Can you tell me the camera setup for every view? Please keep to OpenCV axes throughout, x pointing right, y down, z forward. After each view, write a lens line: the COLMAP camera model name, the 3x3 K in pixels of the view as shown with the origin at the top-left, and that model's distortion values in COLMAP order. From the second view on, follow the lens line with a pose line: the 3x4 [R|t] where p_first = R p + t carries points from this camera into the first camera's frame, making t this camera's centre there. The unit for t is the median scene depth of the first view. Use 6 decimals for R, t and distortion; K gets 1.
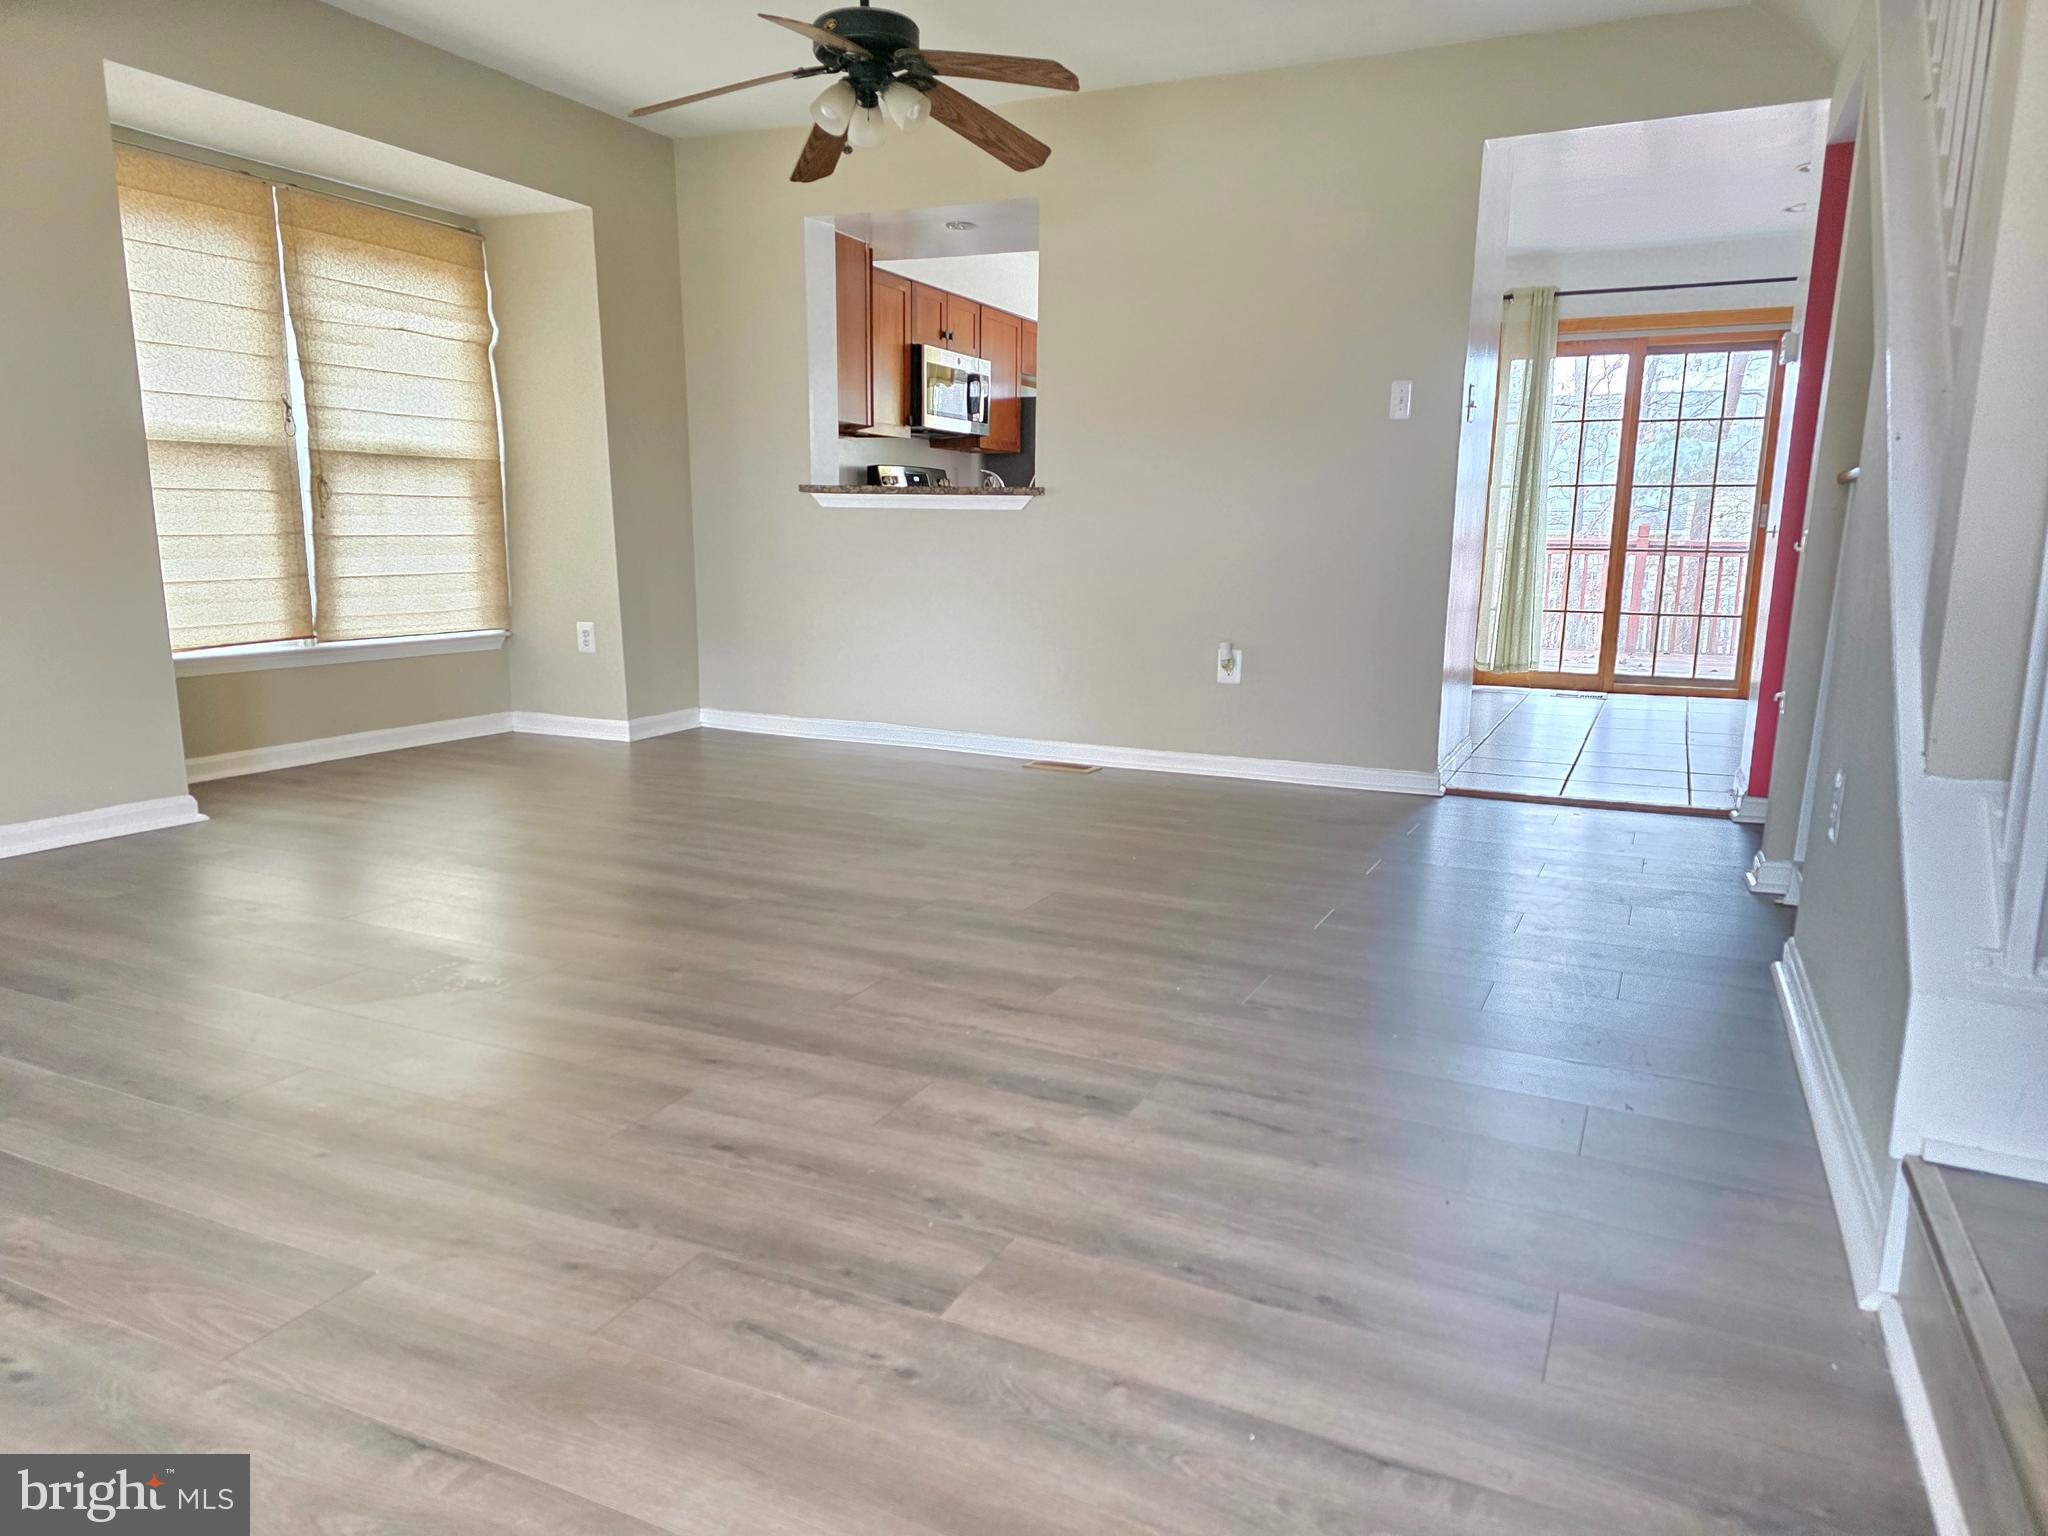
lens RADIAL K [[1378.5, 0, 1046.3], [0, 1378.5, 796.8], [0, 0, 1]] dist [0.063703, -0.055783]
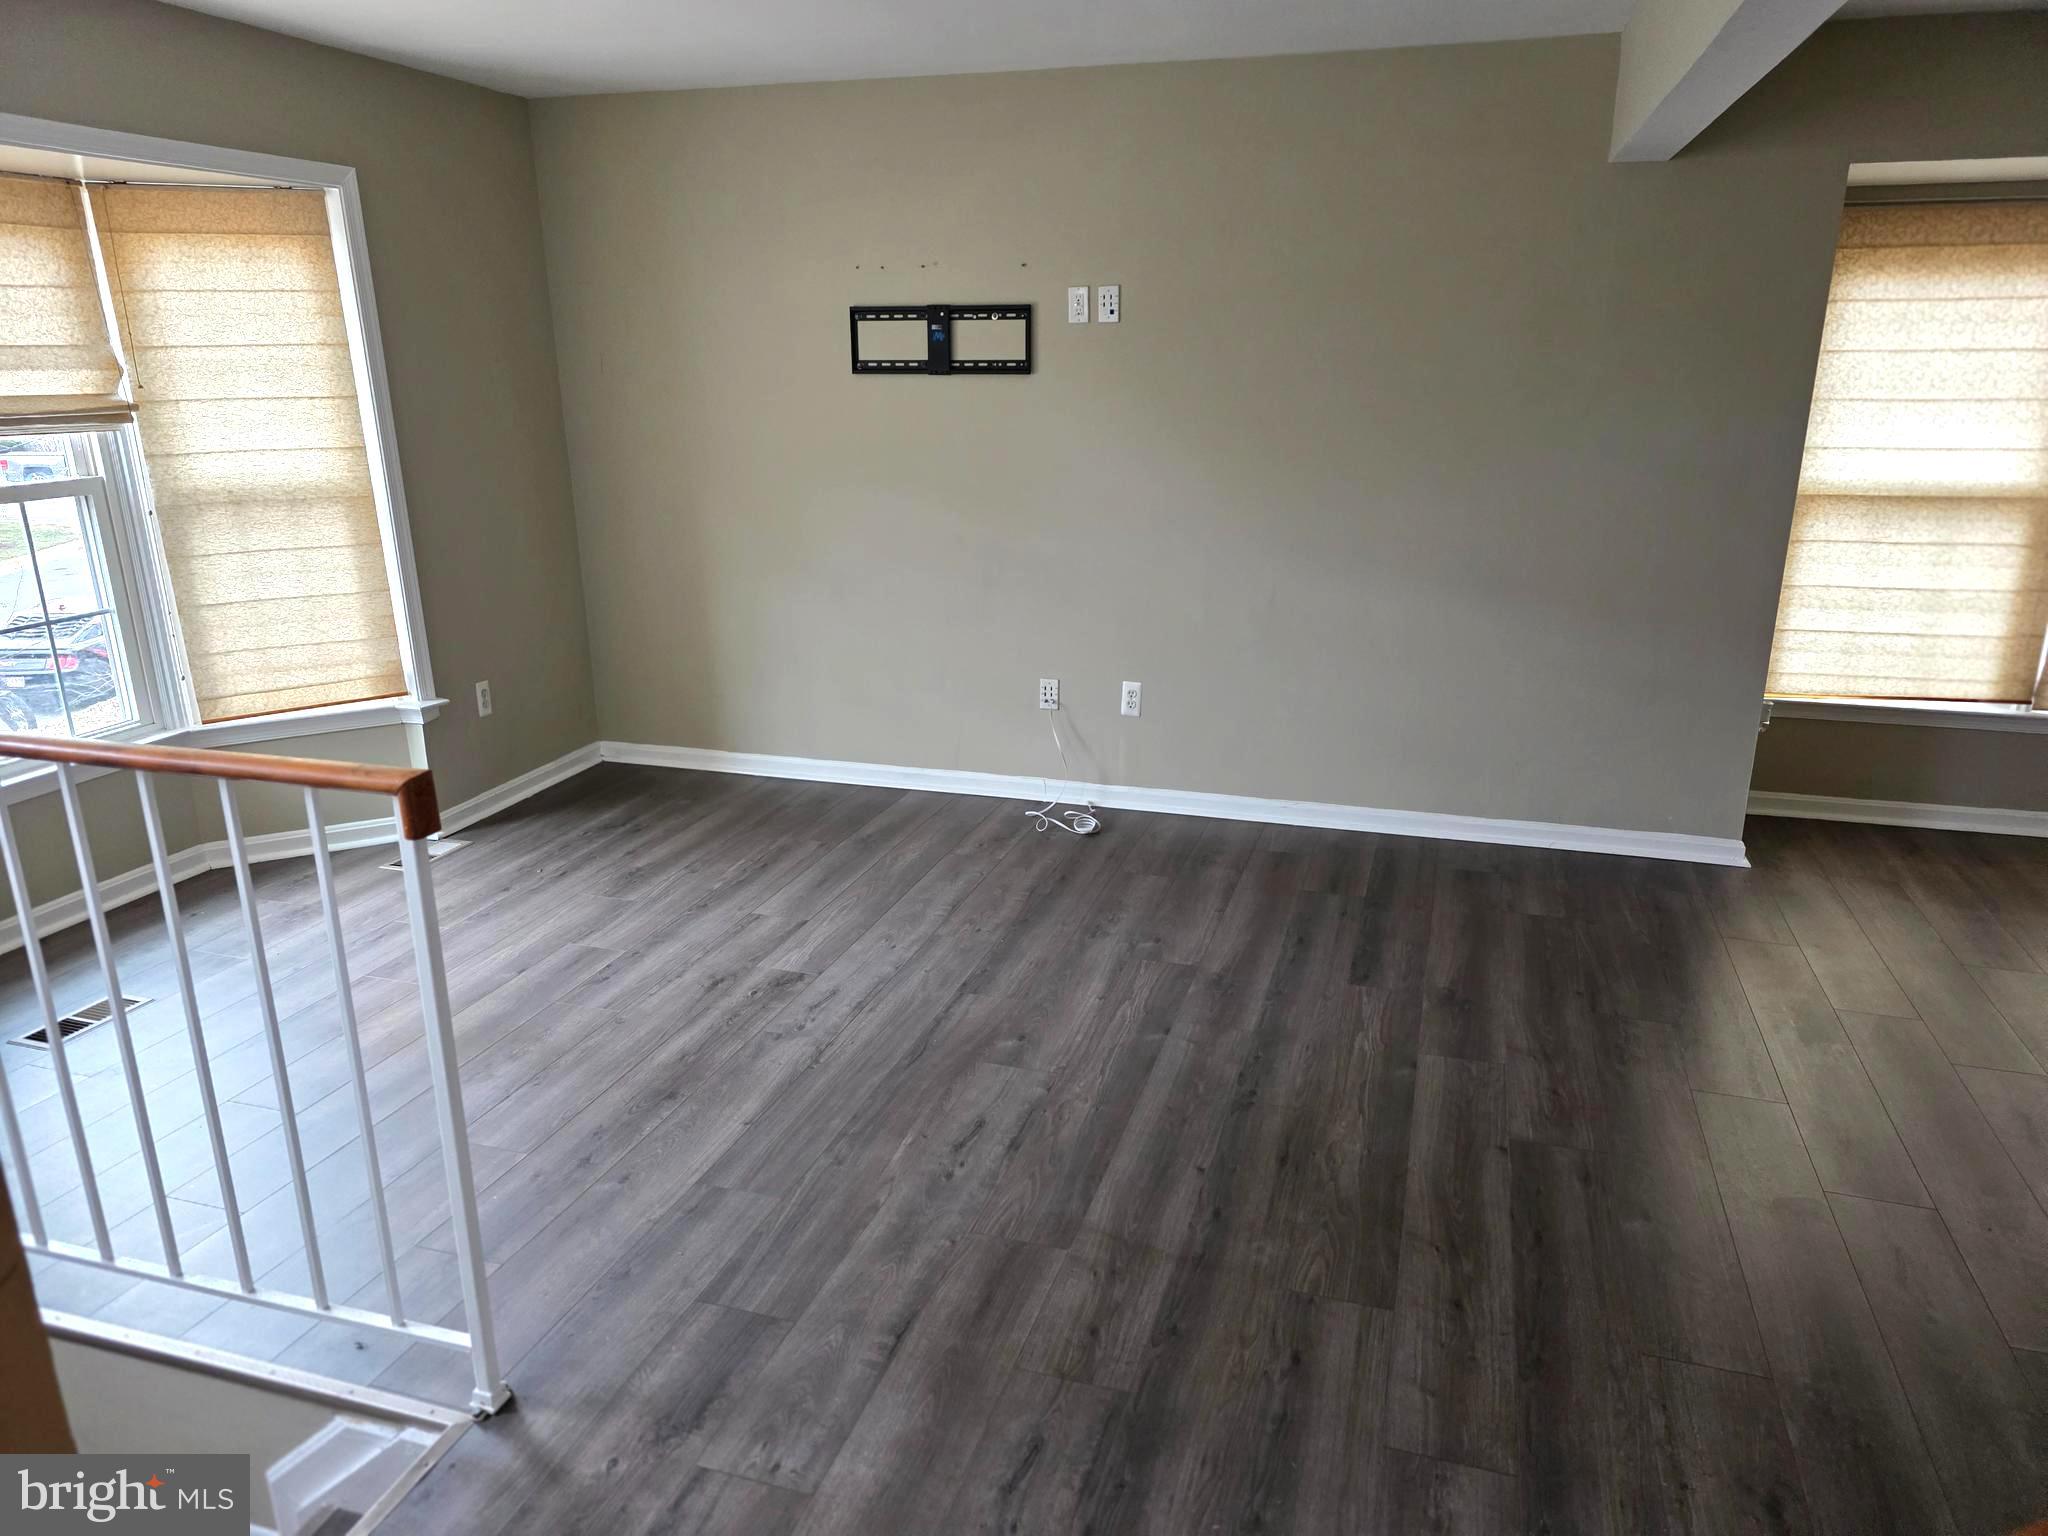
lens RADIAL K [[1378.5, 0, 1020.6], [0, 1378.5, 780.4], [0, 0, 1]] dist [0.063703, -0.055783]
pose [[0.115064, 0.279618, -0.953192, 0.289200], [-0.176534, 0.950047, 0.257385, -0.186989], [0.977546, 0.138655, 0.158678, 0.219439]]
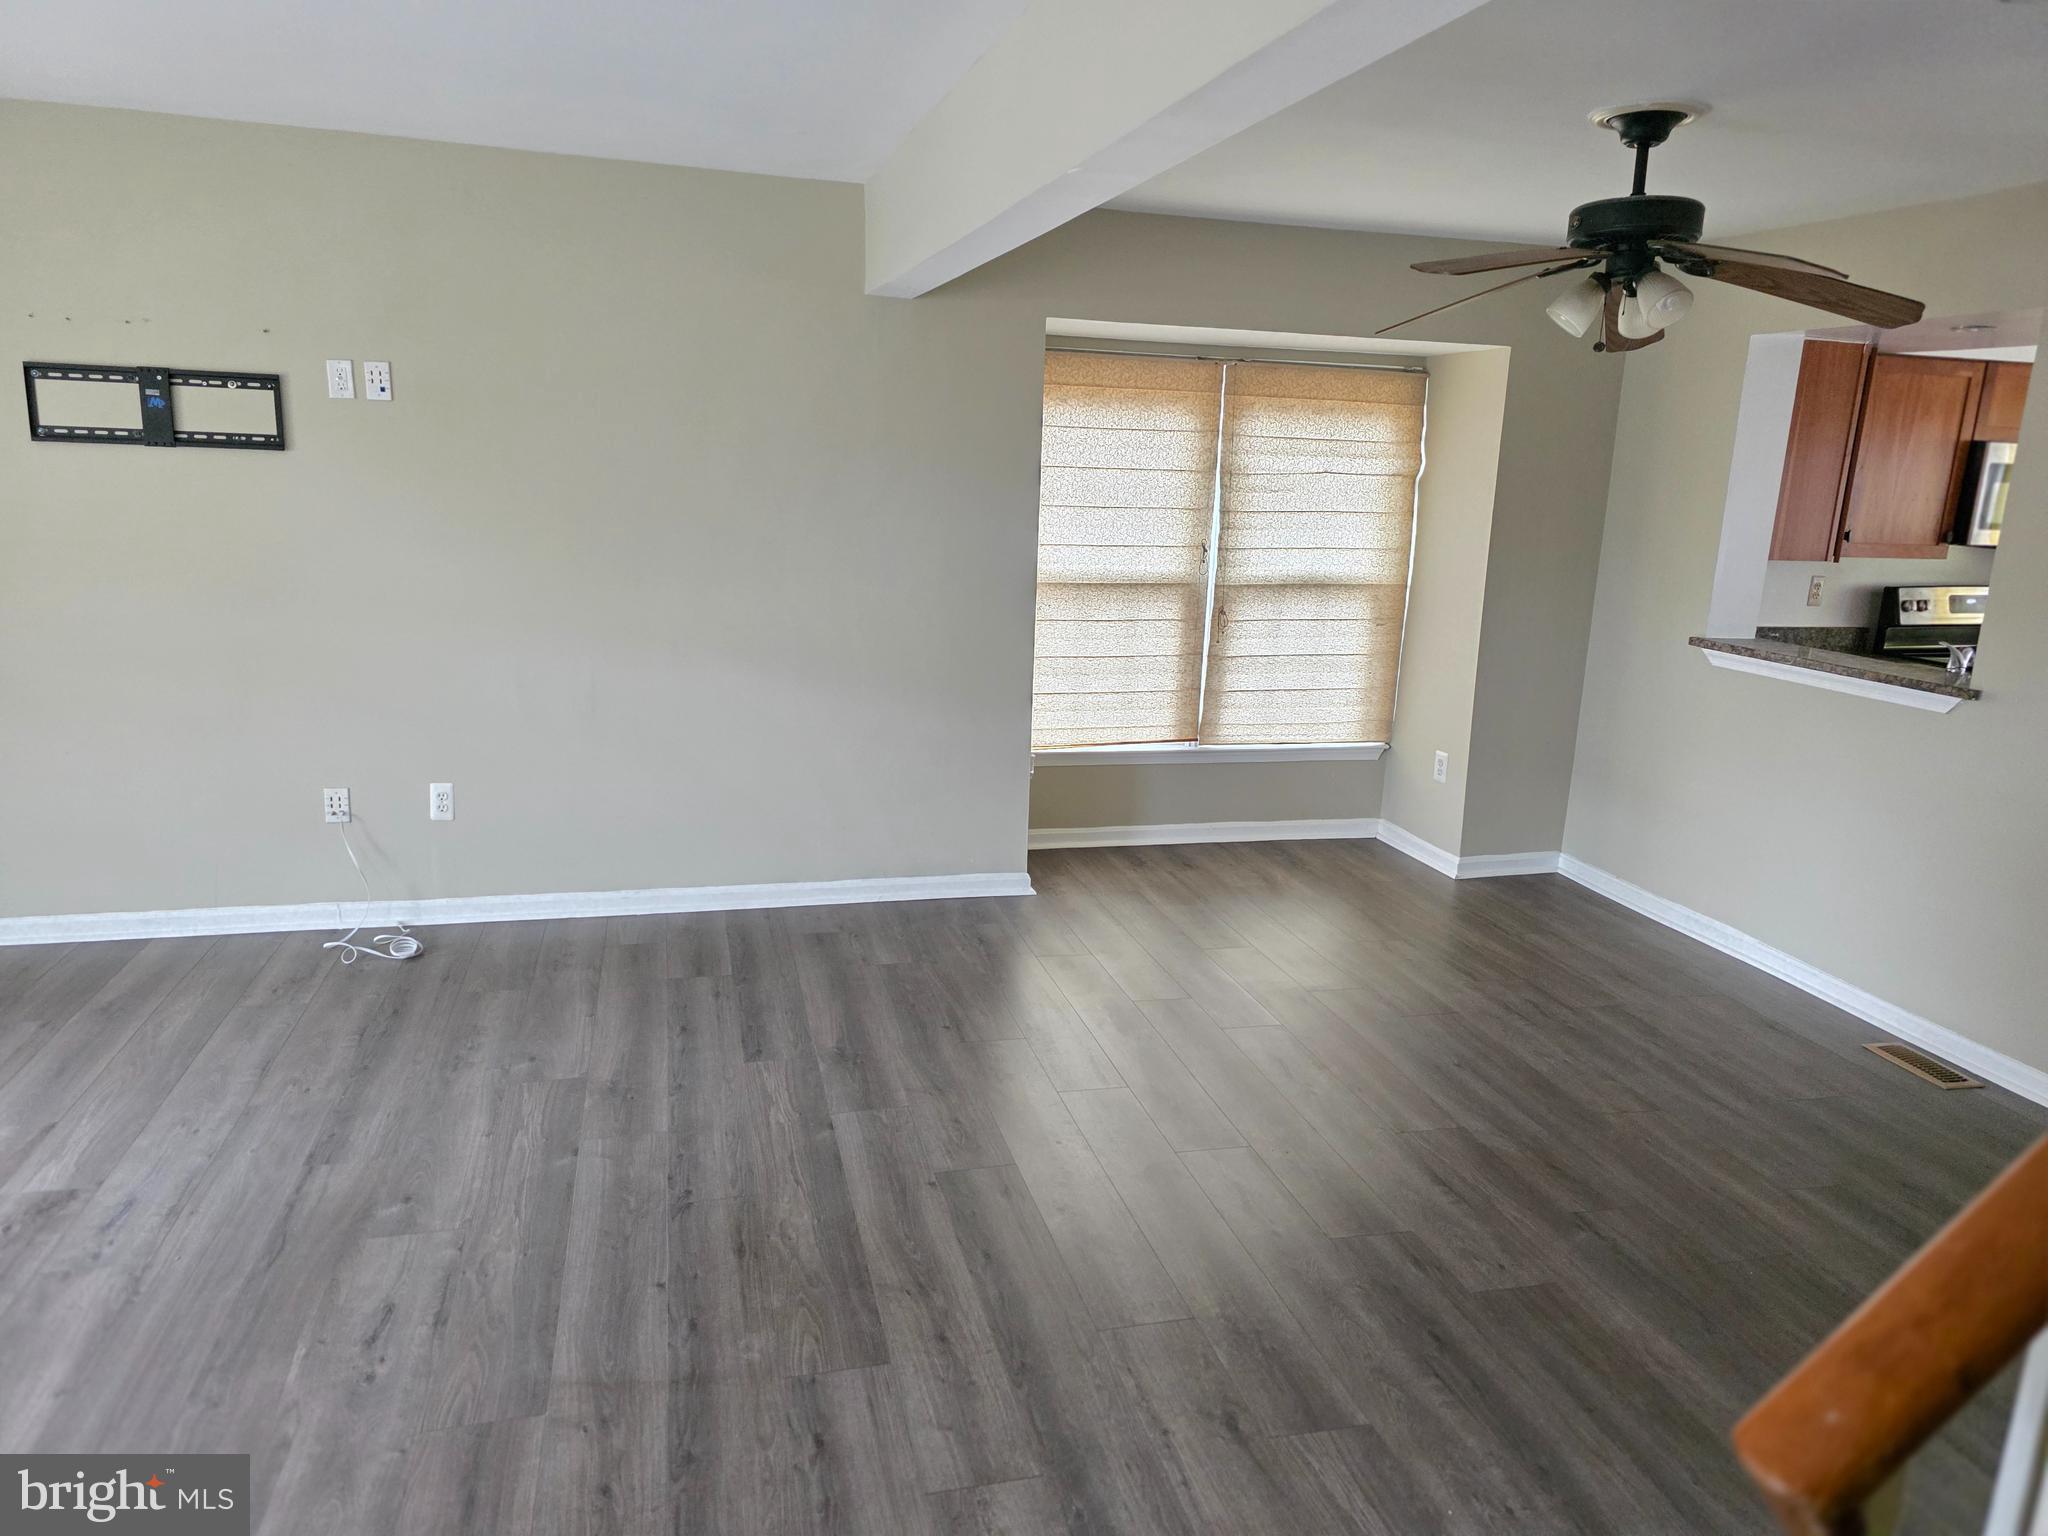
lens RADIAL K [[1378.5, 0, 1022.2], [0, 1378.5, 752.7], [0, 0, 1]] dist [0.063703, -0.055783]
pose [[0.628257, 0.175739, -0.757897, 0.266024], [-0.172911, 0.981331, 0.084214, -0.177092], [0.758548, 0.078141, 0.646915, 0.140195]]
